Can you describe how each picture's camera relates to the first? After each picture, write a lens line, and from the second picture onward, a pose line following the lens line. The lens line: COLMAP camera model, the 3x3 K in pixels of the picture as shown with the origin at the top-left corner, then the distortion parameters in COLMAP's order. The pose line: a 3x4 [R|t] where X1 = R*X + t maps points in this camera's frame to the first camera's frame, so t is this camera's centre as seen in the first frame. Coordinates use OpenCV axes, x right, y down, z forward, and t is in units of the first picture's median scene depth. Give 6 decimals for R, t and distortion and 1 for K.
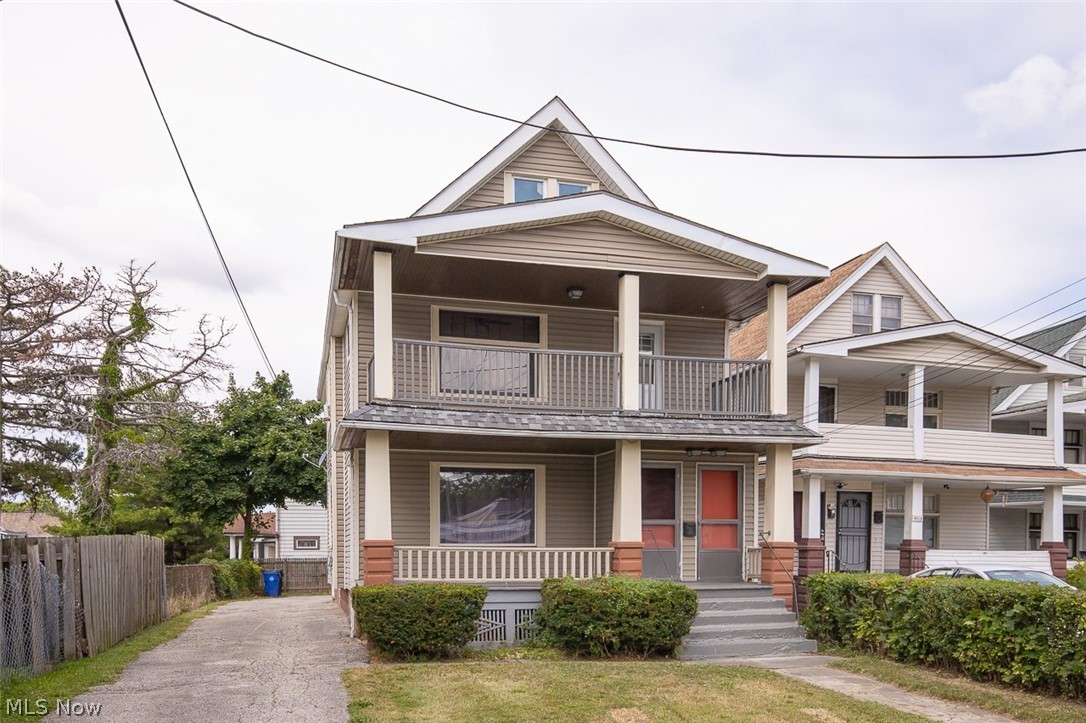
lens RADIAL K [[893.4, 0, 542.5], [0, 893.4, 369.8], [0, 0, 1]] dist [0.077470, 0.004081]
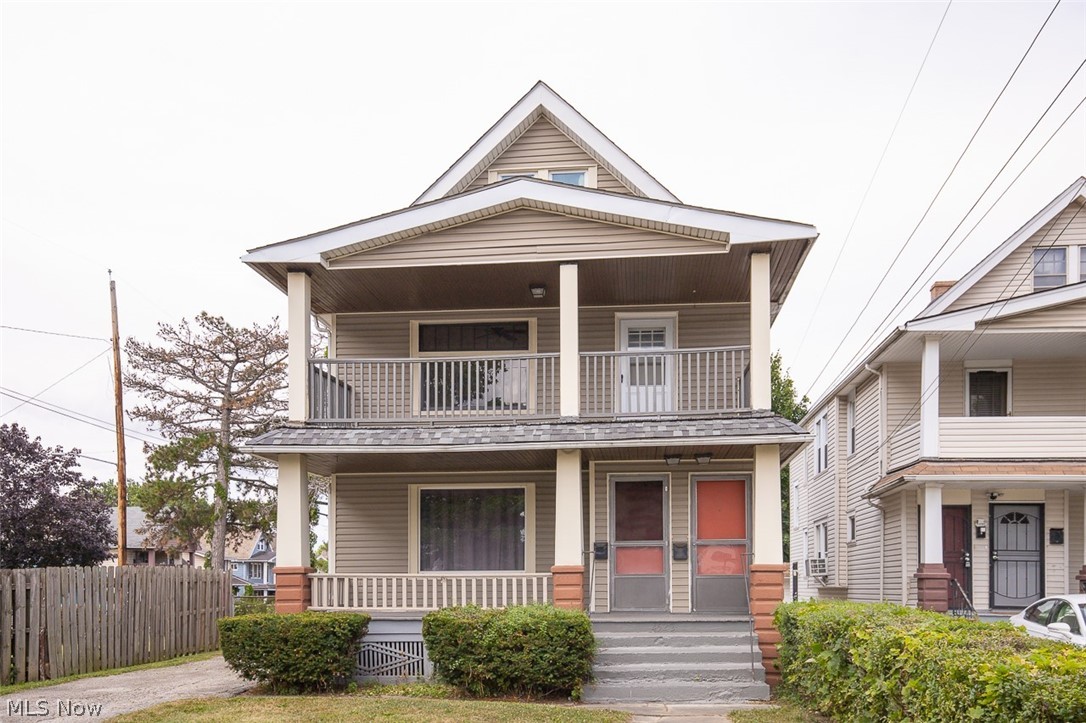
lens RADIAL K [[955.6, 0, 544.1], [0, 955.6, 359.6], [0, 0, 1]] dist [0.093370, -0.020198]
pose [[0.930897, -0.087153, -0.354731, 0.389925], [0.075137, 0.996039, -0.047538, 0.030383], [0.357469, 0.017600, 0.933759, 0.099978]]
